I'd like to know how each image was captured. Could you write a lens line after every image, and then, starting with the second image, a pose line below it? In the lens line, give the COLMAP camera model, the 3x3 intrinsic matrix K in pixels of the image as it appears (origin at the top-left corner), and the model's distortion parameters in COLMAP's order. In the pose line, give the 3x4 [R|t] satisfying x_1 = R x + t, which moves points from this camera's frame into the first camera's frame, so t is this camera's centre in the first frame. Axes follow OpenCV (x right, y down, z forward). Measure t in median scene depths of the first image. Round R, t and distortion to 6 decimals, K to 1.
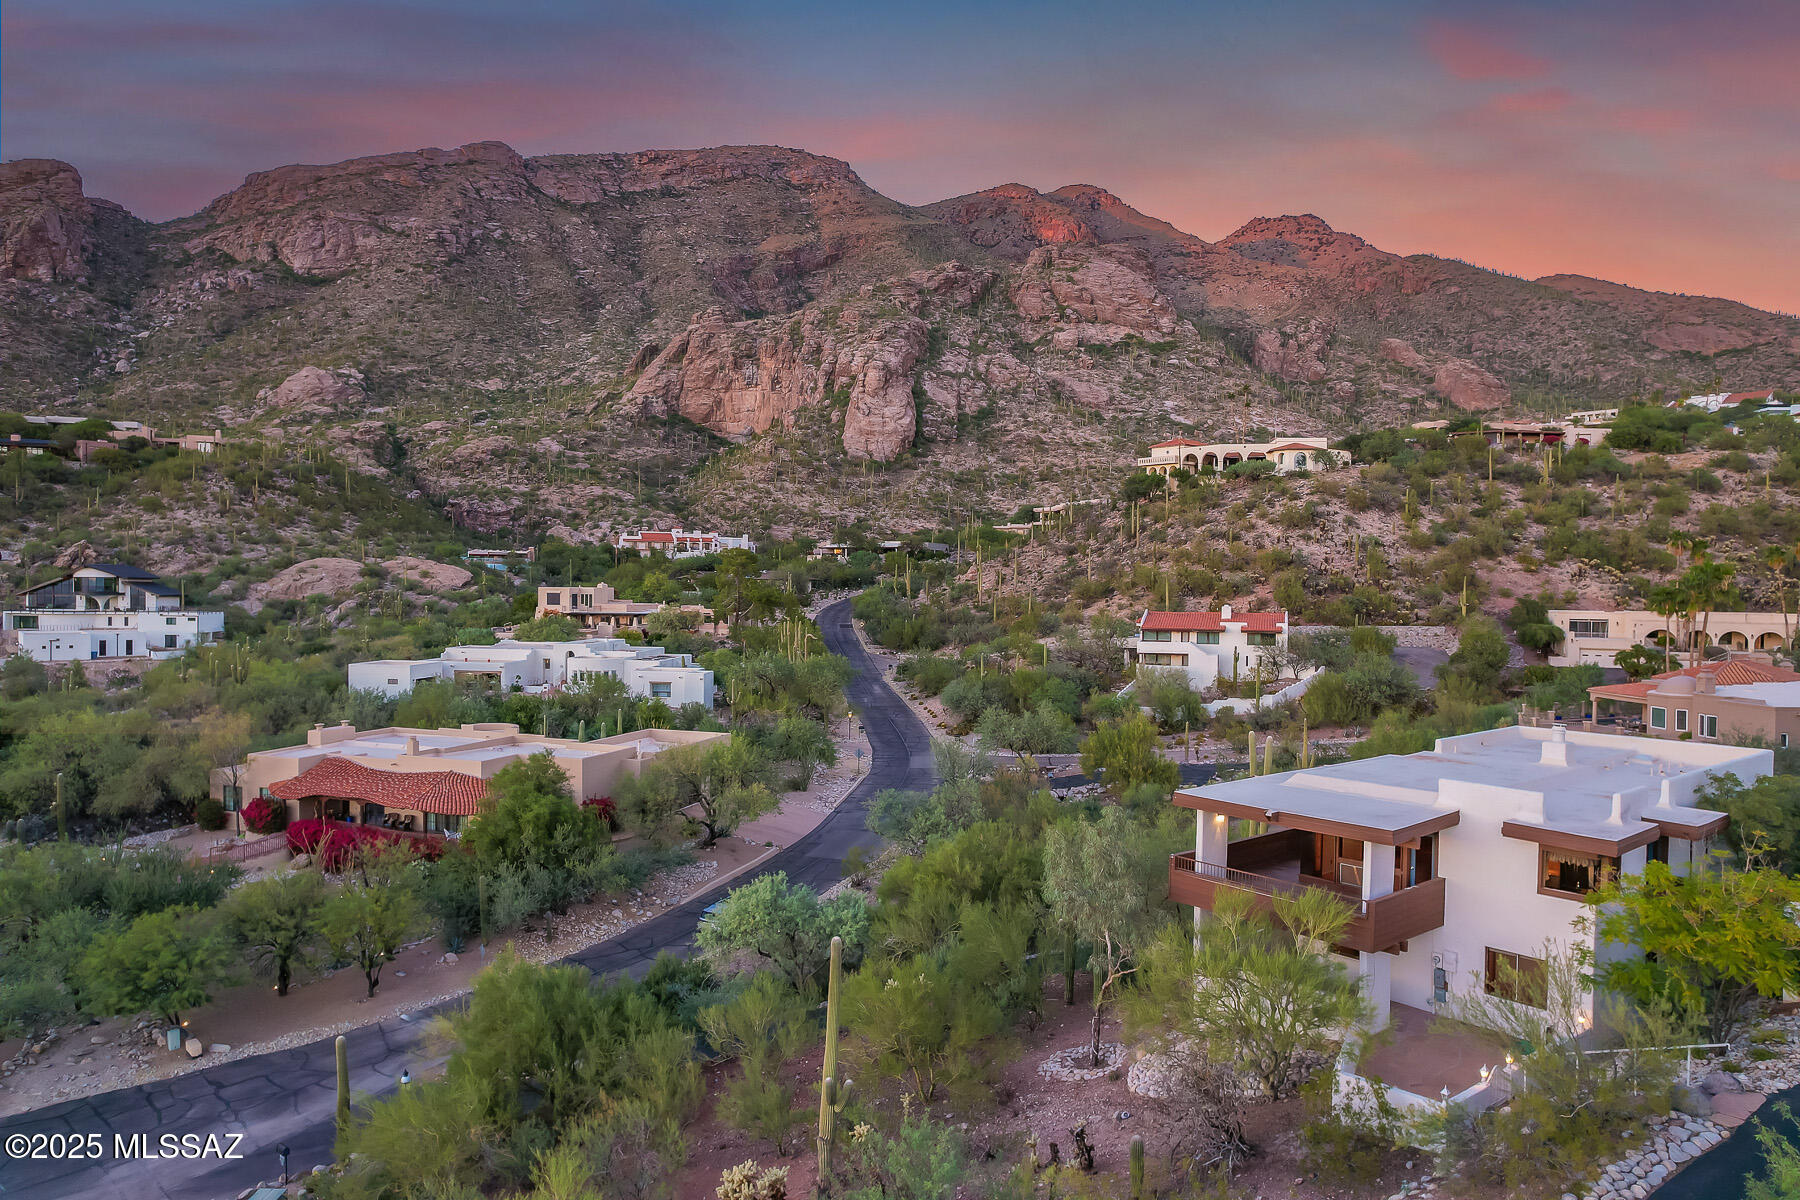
lens RADIAL K [[1125.6, 0, 900.0], [0, 1125.6, 600.0], [0, 0, 1]] dist [-0.072387, 0.053250]
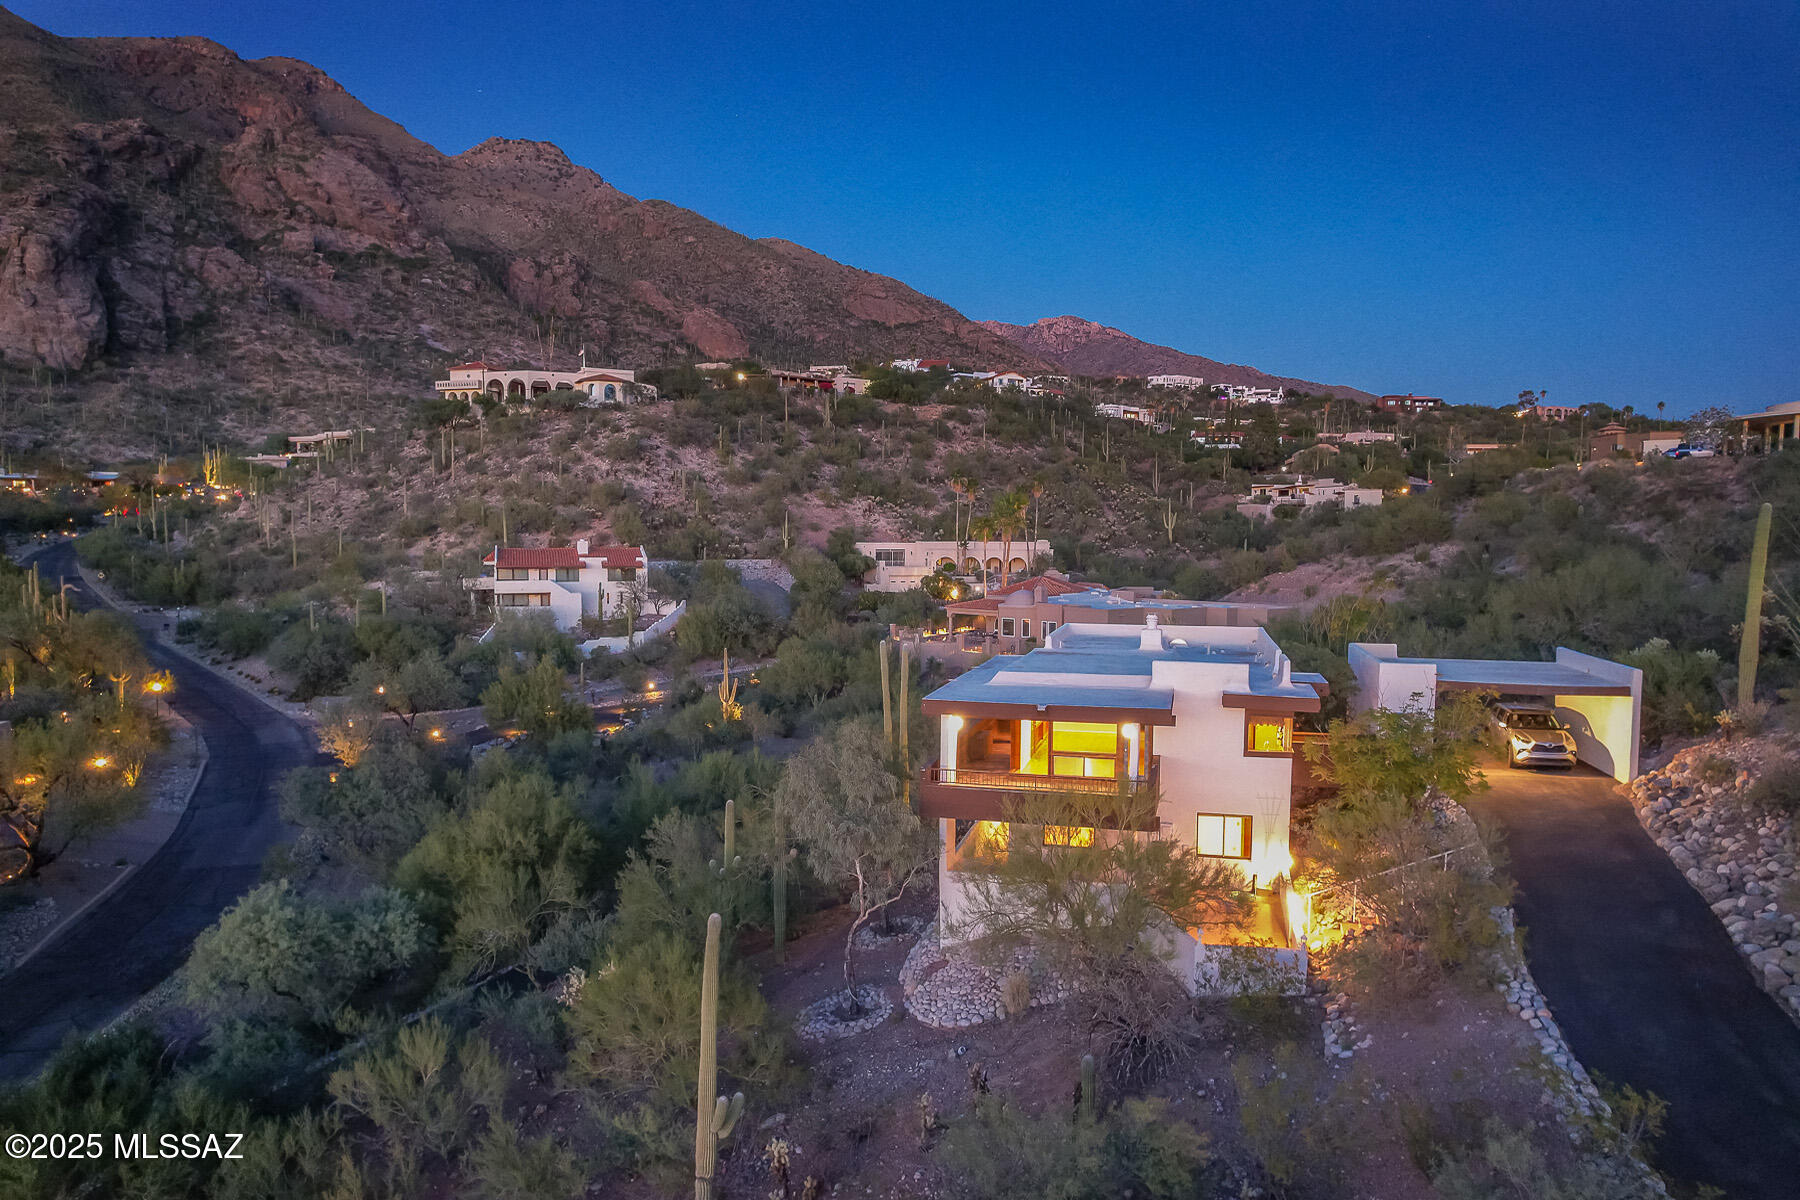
lens RADIAL K [[1174.1, 0, 826.2], [0, 1174.1, 629.6], [0, 0, 1]] dist [-0.090008, 0.105108]
pose [[0.812955, -0.054230, 0.579796, -0.081498], [0.015513, 0.997318, 0.071530, 0.009387], [-0.582120, -0.049156, 0.811615, 0.061700]]
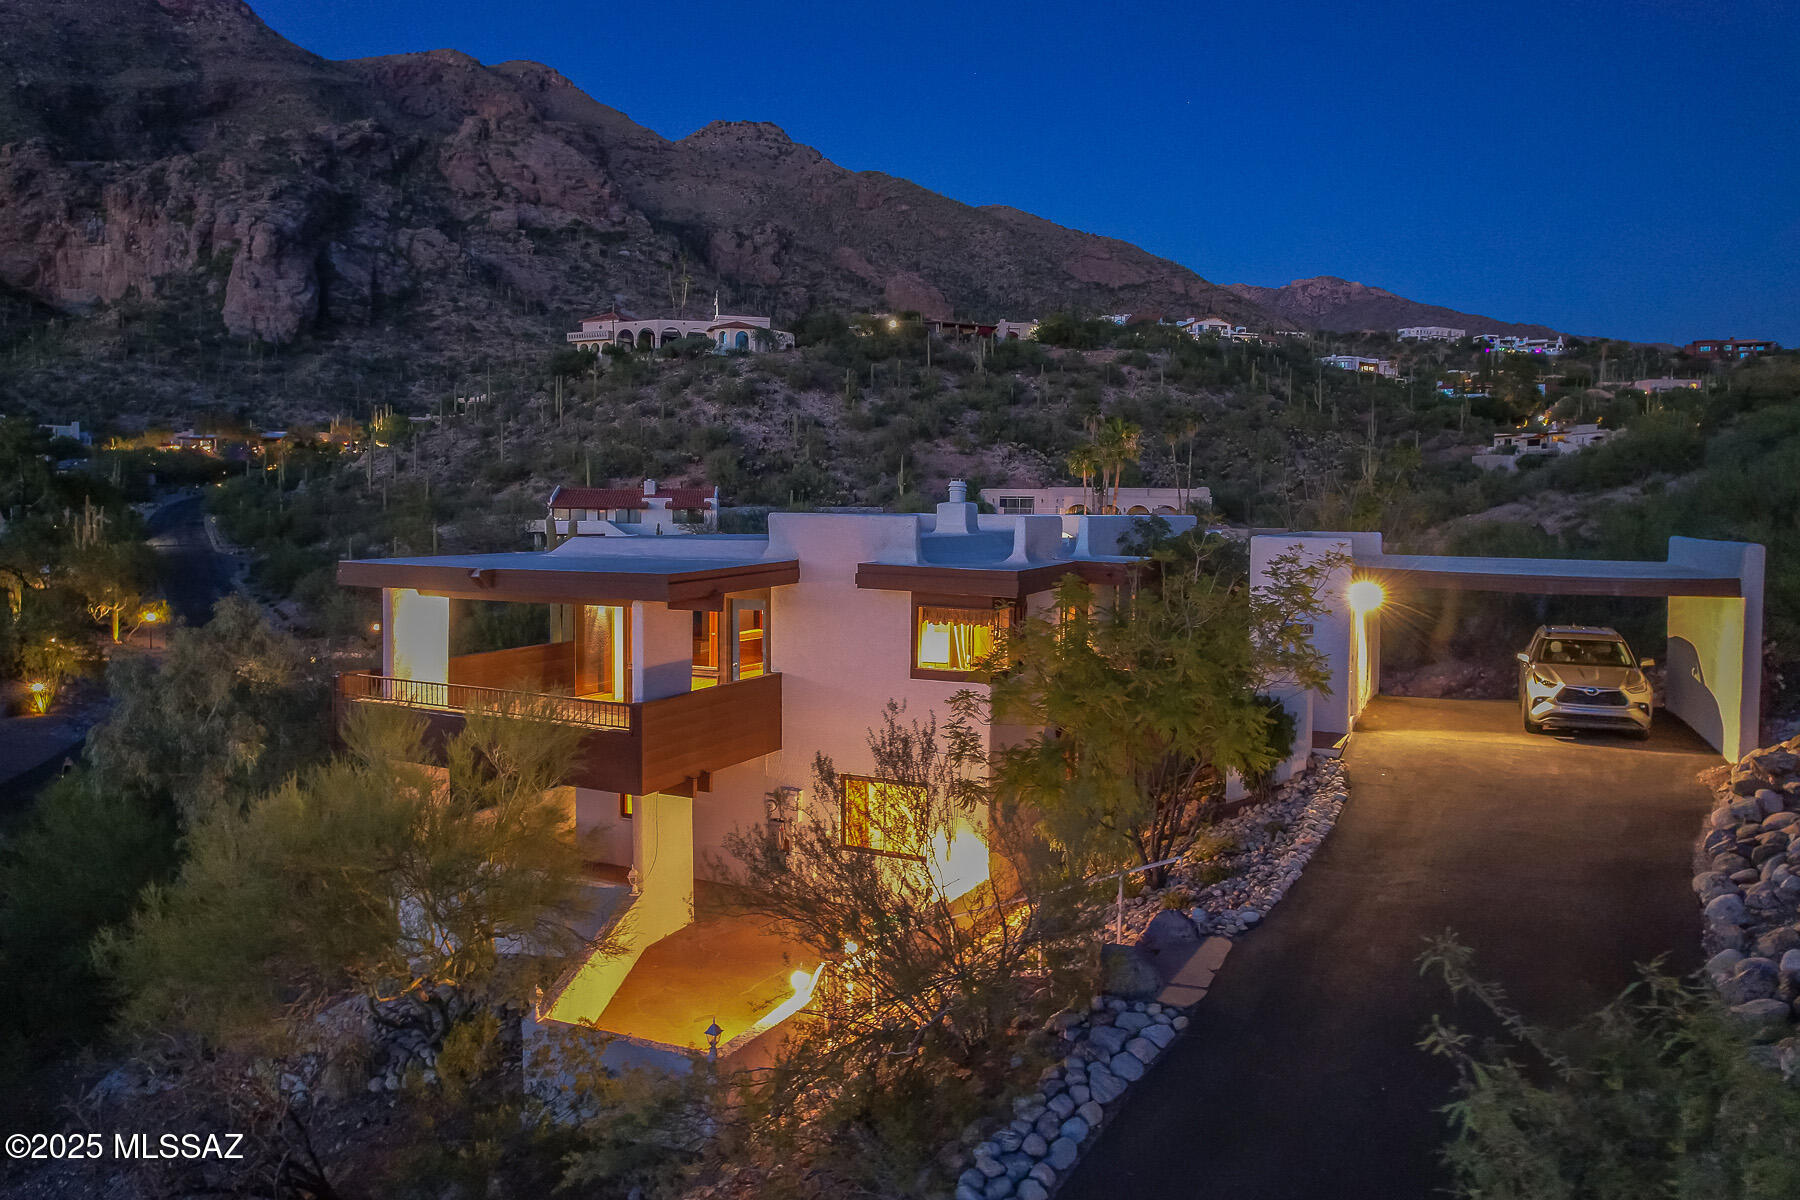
lens RADIAL K [[1153.3, 0, 845.4], [0, 1153.3, 566.9], [0, 0, 1]] dist [-0.075807, 0.059310]
pose [[0.919847, -0.026651, 0.391371, 0.056477], [0.016529, 0.999437, 0.029211, 0.035521], [-0.391929, -0.020401, 0.919769, 0.080573]]
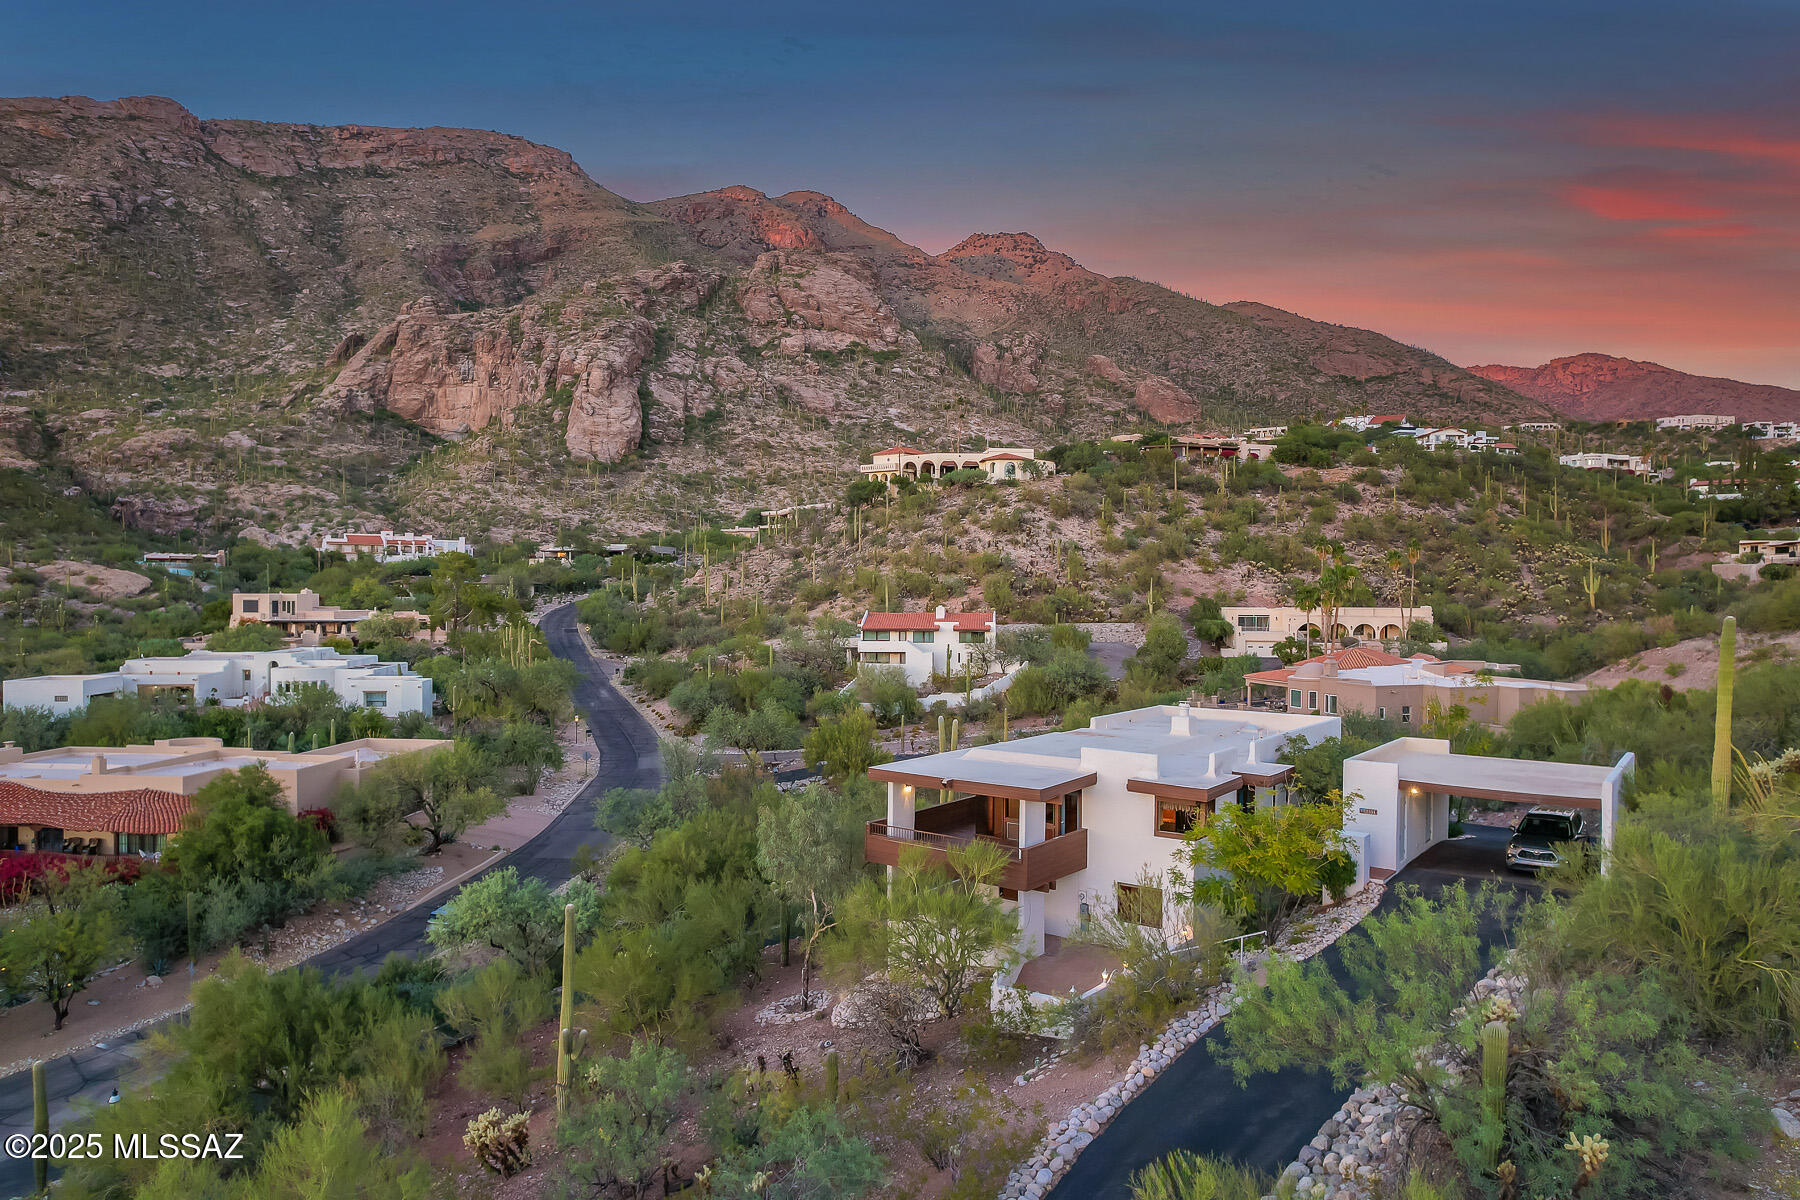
lens RADIAL K [[1140.3, 0, 900.0], [0, 1140.3, 600.0], [0, 0, 1]] dist [-0.065472, 0.037704]
pose [[0.972320, -0.008977, 0.233482, 0.000585], [0.009417, 0.999955, -0.000769, -0.000323], [-0.233464, 0.002946, 0.972361, -0.034049]]
